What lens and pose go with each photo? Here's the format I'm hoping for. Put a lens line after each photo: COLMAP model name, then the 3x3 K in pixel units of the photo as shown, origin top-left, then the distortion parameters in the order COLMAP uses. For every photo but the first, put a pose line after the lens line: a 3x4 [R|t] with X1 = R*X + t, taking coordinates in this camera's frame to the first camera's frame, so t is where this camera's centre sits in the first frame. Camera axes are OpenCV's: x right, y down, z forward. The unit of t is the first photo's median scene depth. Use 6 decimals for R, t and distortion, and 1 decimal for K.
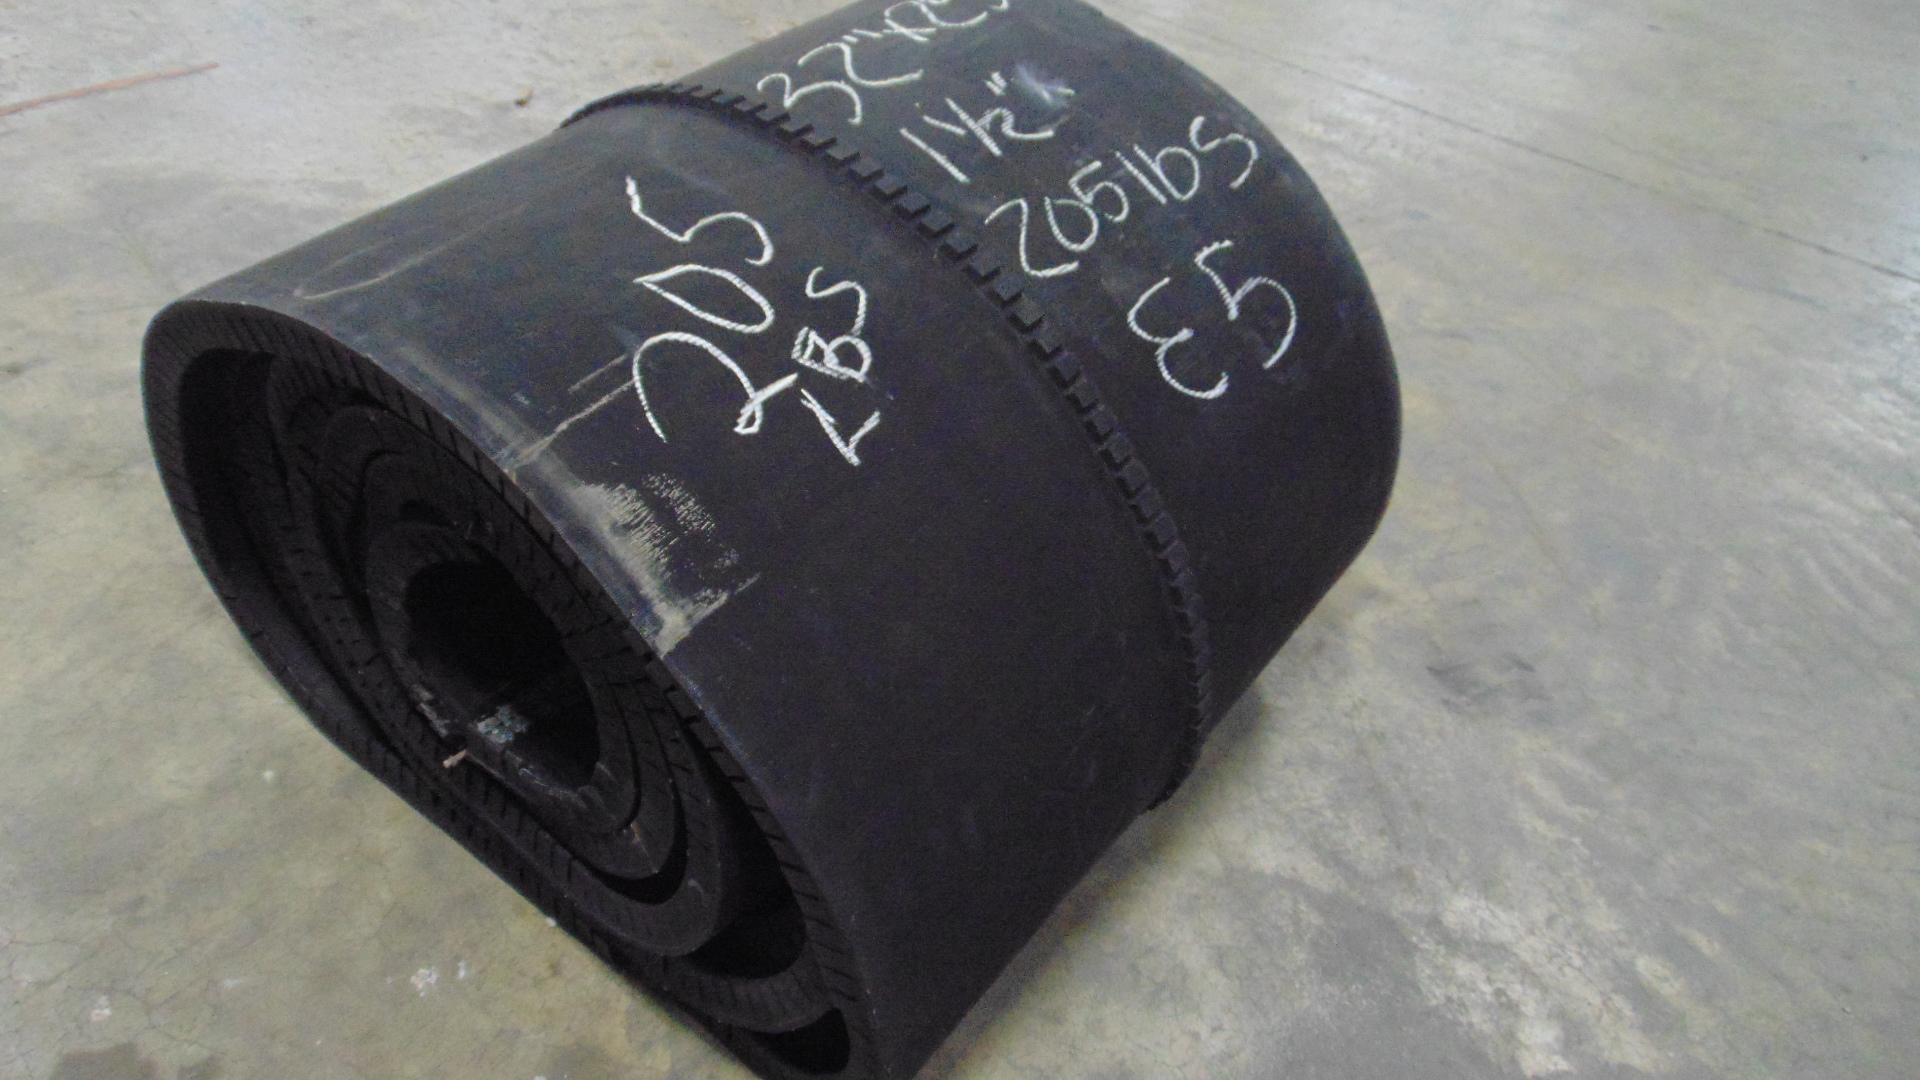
lens RADIAL K [[1417.9, 0, 960.0], [0, 1417.9, 540.0], [0, 0, 1]] dist [-0.006750, -0.001116]
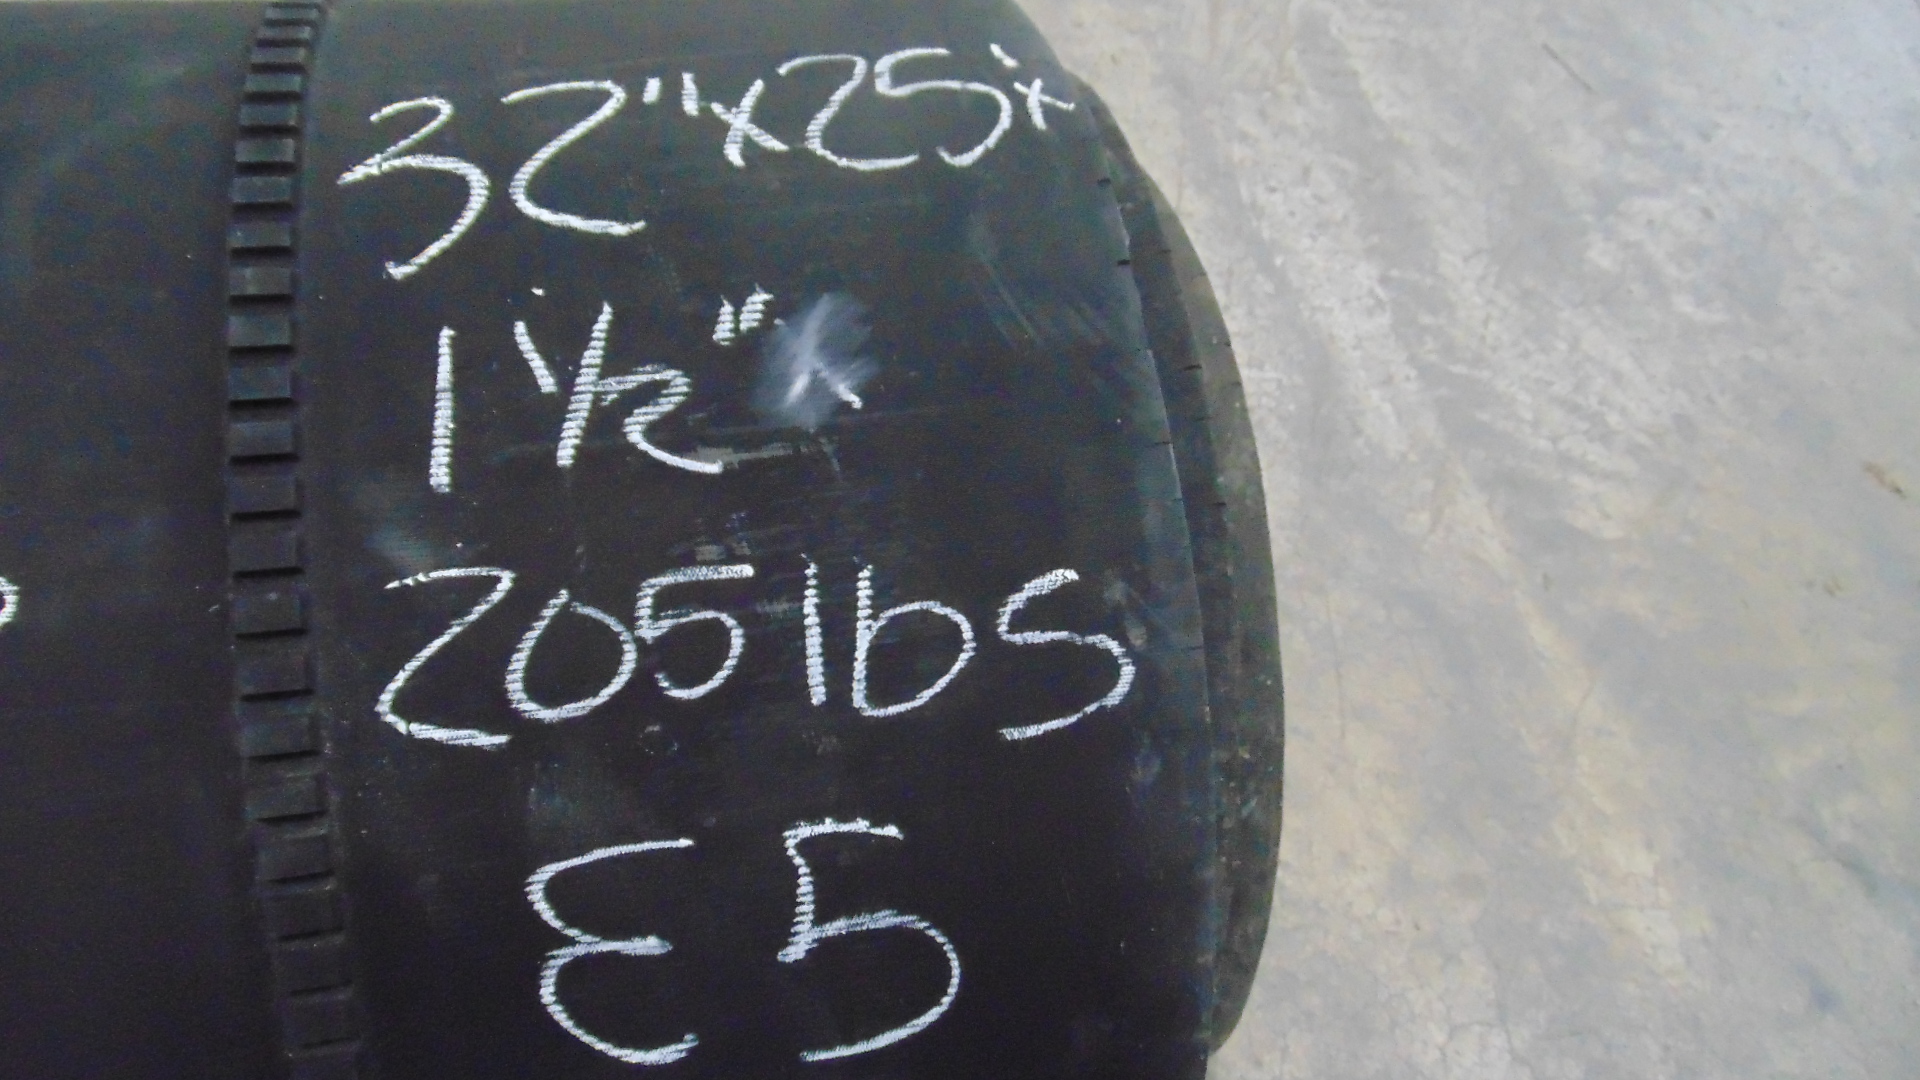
lens RADIAL K [[1417.9, 0, 960.0], [0, 1417.9, 540.0], [0, 0, 1]] dist [-0.006750, -0.001116]
pose [[0.744689, 0.594512, -0.303305, 0.306264], [-0.508394, 0.799729, 0.319327, -0.479833], [0.432405, -0.083601, 0.897795, 0.568129]]
